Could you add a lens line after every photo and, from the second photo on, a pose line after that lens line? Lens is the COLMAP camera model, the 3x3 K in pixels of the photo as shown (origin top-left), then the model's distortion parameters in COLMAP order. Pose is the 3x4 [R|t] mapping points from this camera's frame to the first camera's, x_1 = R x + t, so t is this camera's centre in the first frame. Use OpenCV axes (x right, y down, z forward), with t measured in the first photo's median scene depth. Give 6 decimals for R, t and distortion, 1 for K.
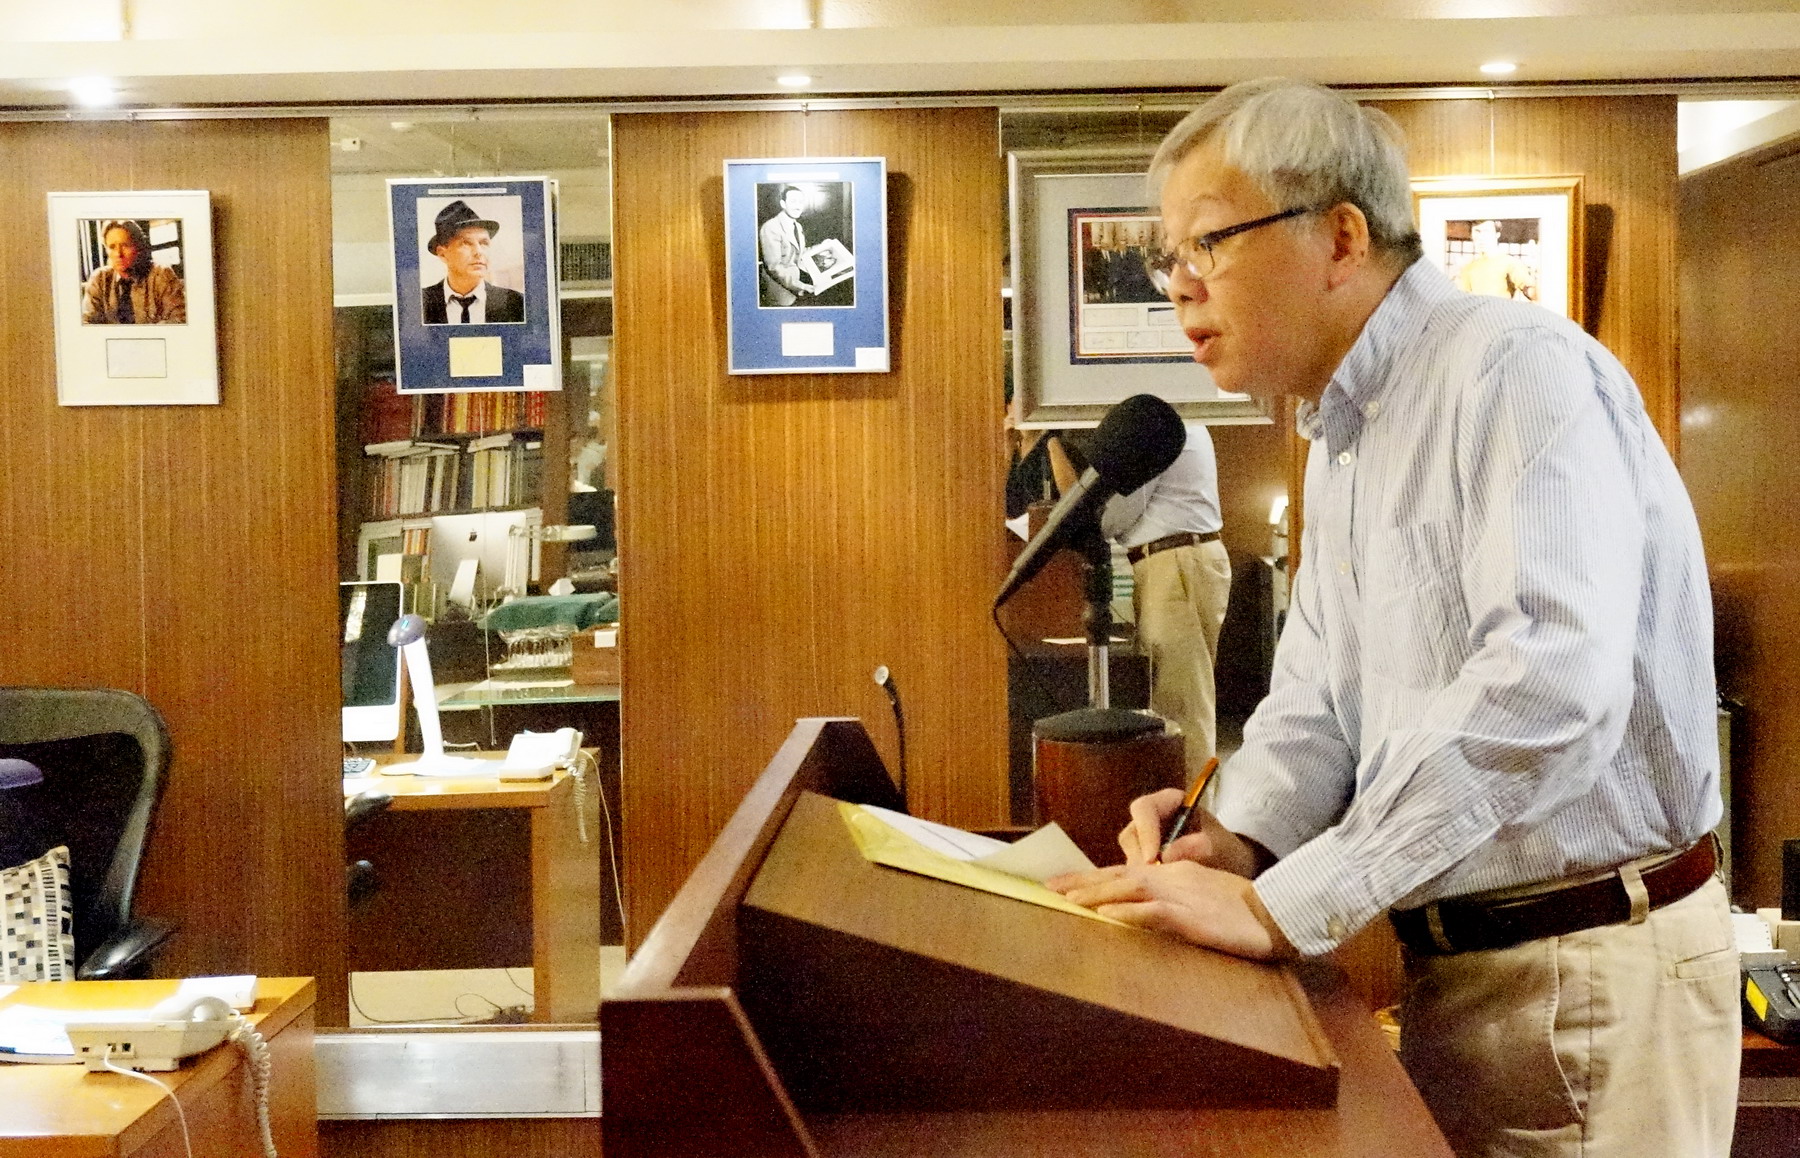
lens RADIAL K [[2586.7, 0, 914.3], [0, 2586.7, 577.9], [0, 0, 1]] dist [-0.096514, 0.000000]
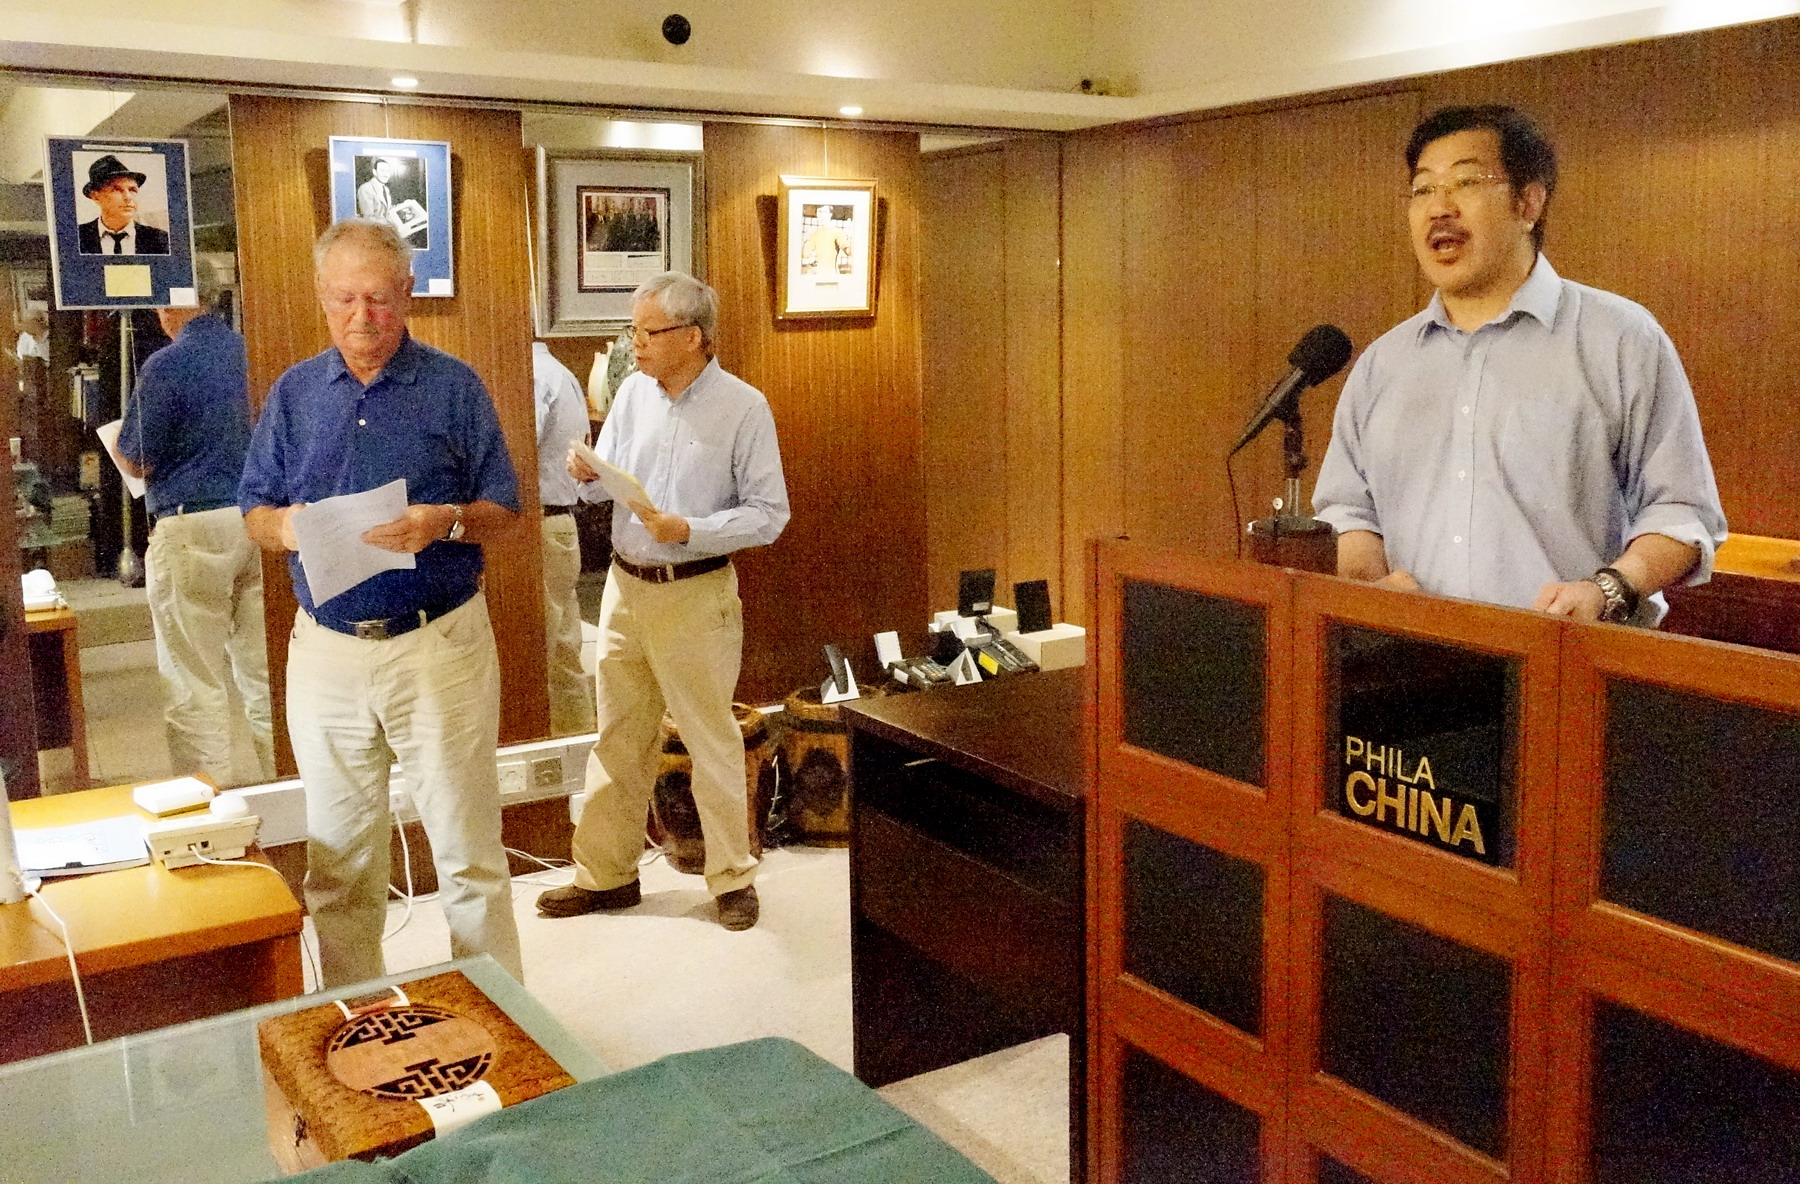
lens RADIAL K [[1617.3, 0, 1014.5], [0, 1617.3, 562.5], [0, 0, 1]] dist [-0.019599, 0.003177]
pose [[0.805754, -0.084624, 0.586174, -0.296500], [0.032970, 0.994614, 0.098269, -0.011248], [-0.591332, -0.059855, 0.804204, 0.097288]]
